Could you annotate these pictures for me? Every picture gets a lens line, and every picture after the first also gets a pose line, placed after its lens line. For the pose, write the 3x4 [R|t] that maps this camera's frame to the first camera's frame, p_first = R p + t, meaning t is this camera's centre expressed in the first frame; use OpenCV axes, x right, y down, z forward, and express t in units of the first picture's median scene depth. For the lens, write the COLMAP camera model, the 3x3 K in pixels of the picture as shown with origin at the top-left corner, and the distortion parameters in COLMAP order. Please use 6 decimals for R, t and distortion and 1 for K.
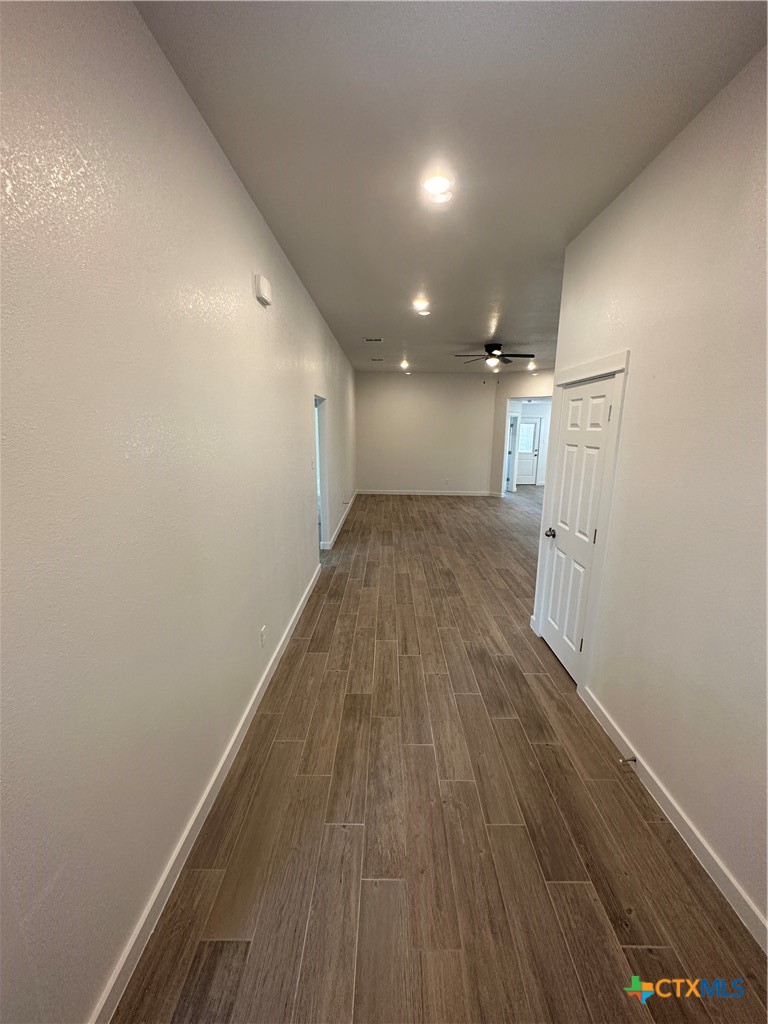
lens RADIAL K [[409.3, 0, 385.2], [0, 409.3, 513.7], [0, 0, 1]] dist [0.000406, 0.000477]
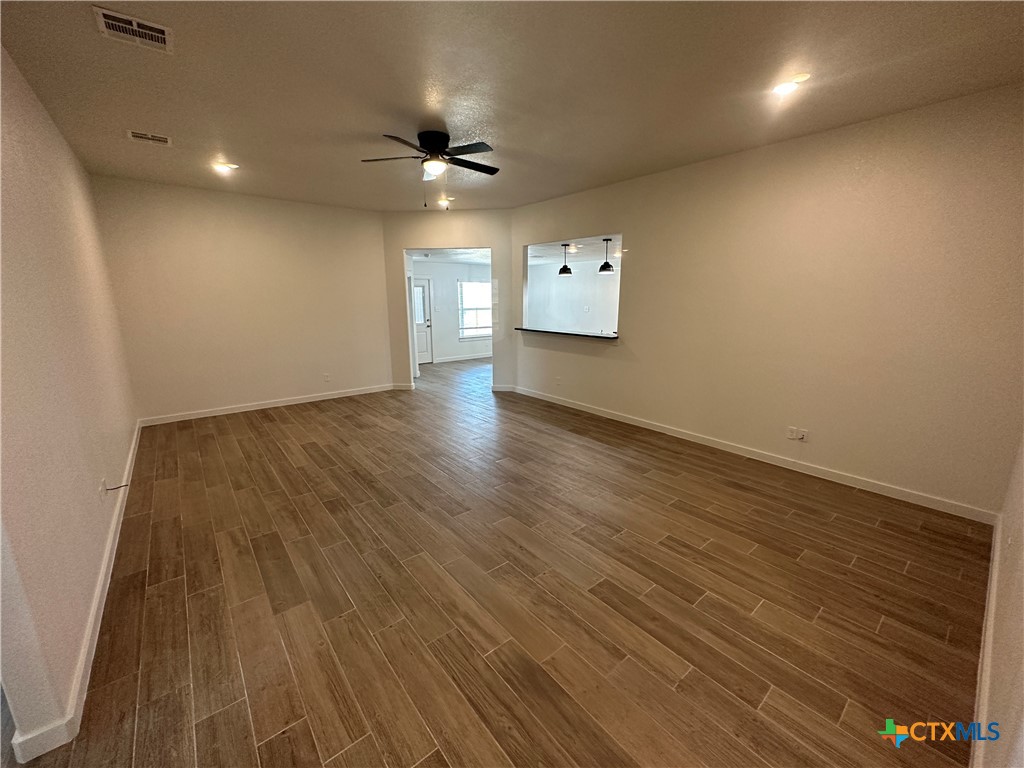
lens RADIAL K [[409.3, 0, 511.2], [0, 409.3, 380.7], [0, 0, 1]] dist [0.000406, 0.000477]
pose [[0.769406, -0.147533, 0.621489, -0.032581], [0.146319, 0.987798, 0.053347, -0.089128], [-0.621776, 0.049890, 0.781605, 0.439549]]
